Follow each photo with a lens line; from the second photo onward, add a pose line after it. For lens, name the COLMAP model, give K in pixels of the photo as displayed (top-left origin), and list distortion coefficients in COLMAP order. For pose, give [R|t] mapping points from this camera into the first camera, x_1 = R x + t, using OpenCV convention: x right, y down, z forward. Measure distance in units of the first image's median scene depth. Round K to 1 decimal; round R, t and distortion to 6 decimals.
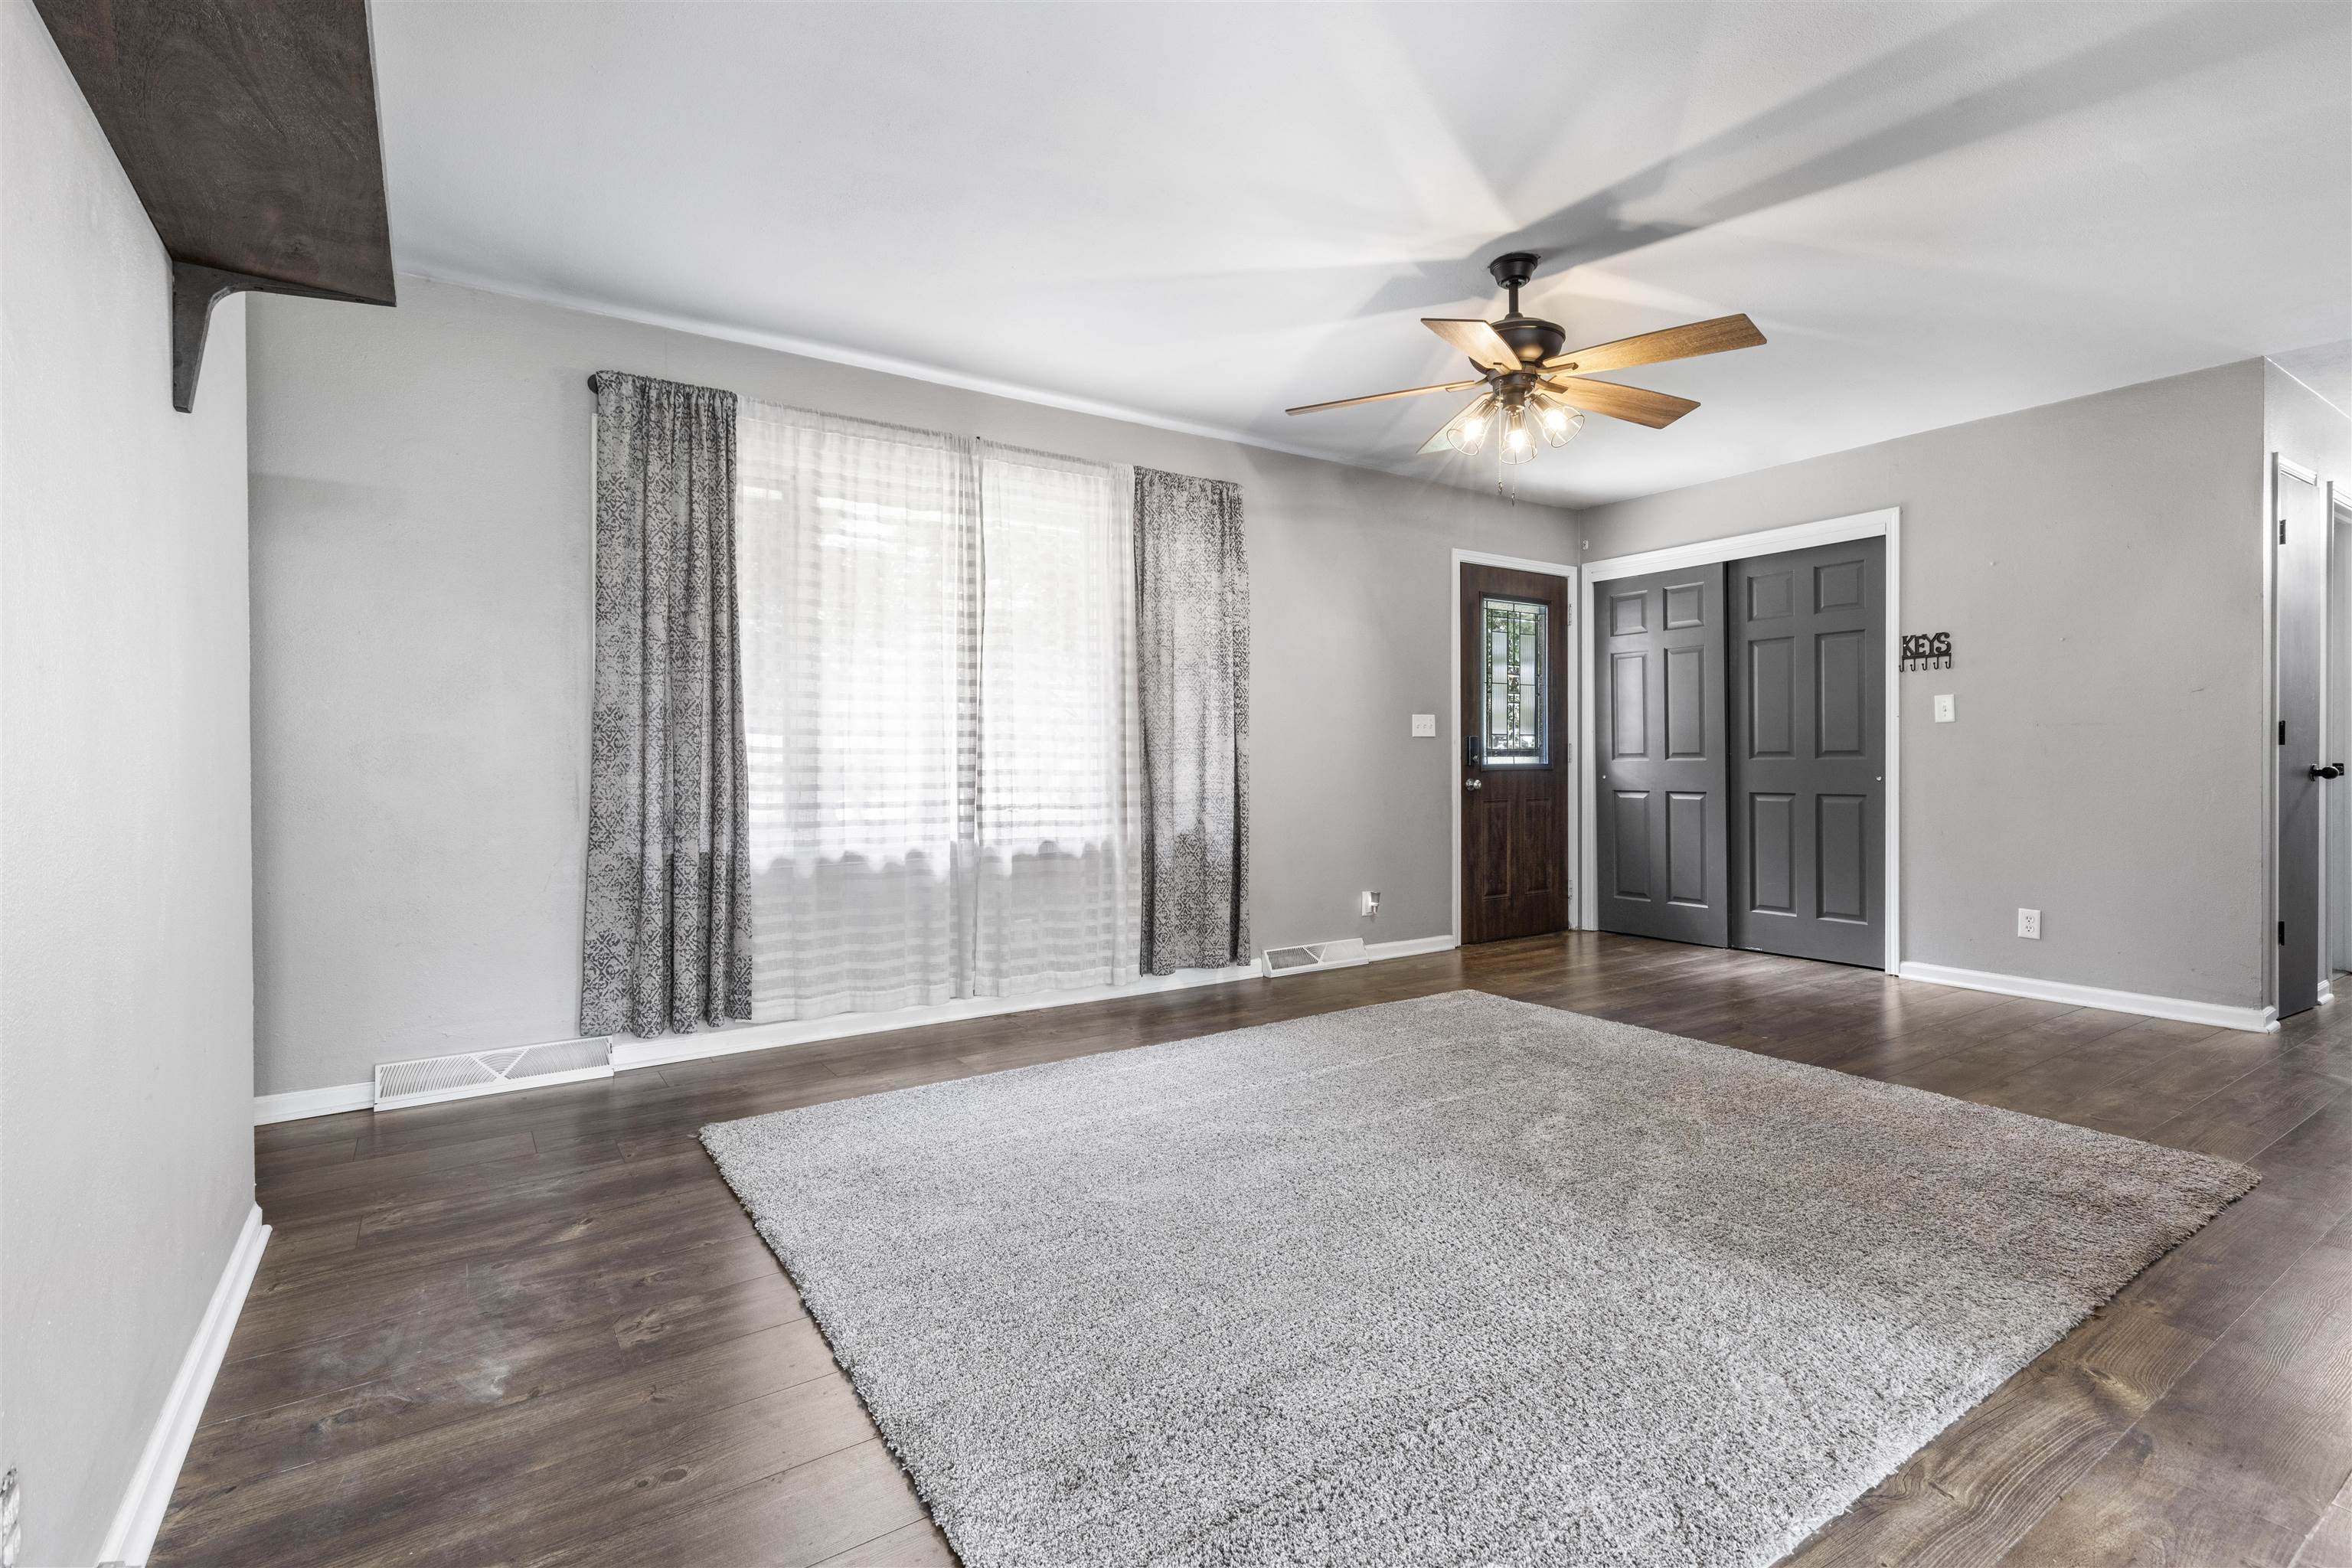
lens RADIAL K [[1083.9, 0, 1186.2], [0, 1083.9, 765.0], [0, 0, 1]] dist [0.013464, 0.000149]
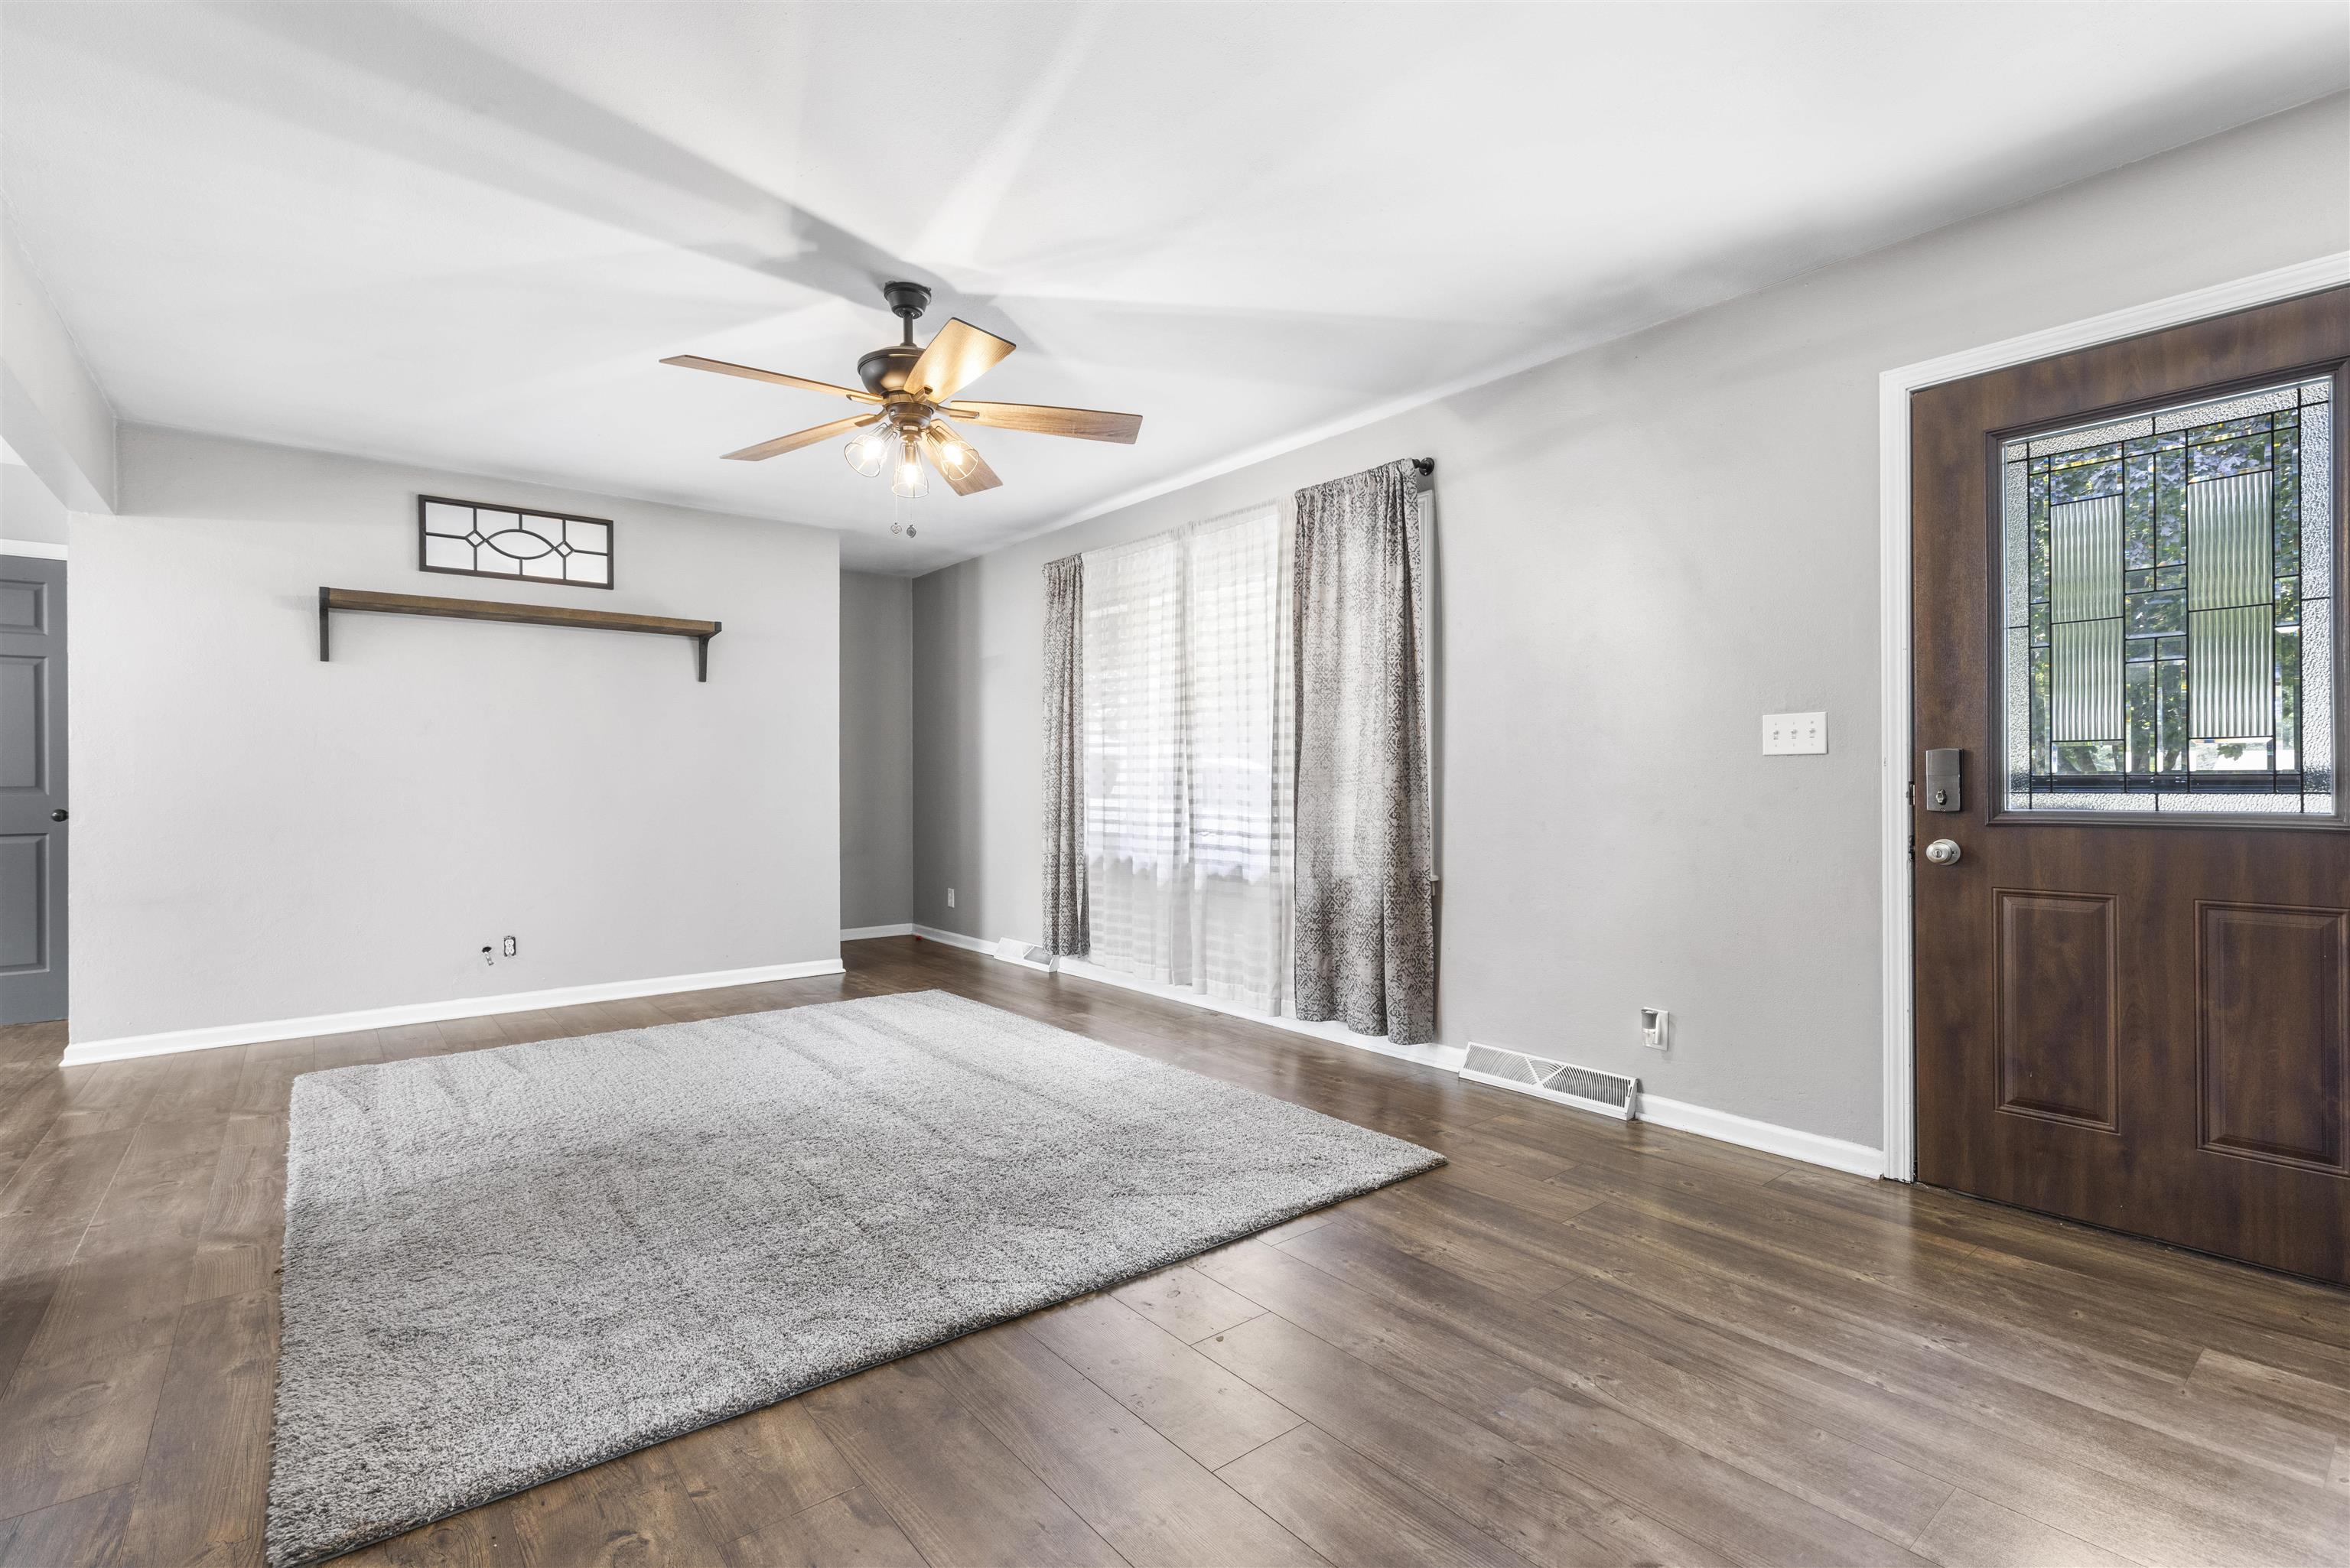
lens RADIAL K [[1083.0, 0, 1186.9], [0, 1083.0, 784.6], [0, 0, 1]] dist [0.013464, 0.000149]
pose [[0.085726, 0.004917, -0.996307, 0.914987], [-0.005569, 0.999975, 0.004456, -0.014922], [0.996303, 0.005167, 0.085751, 0.819490]]
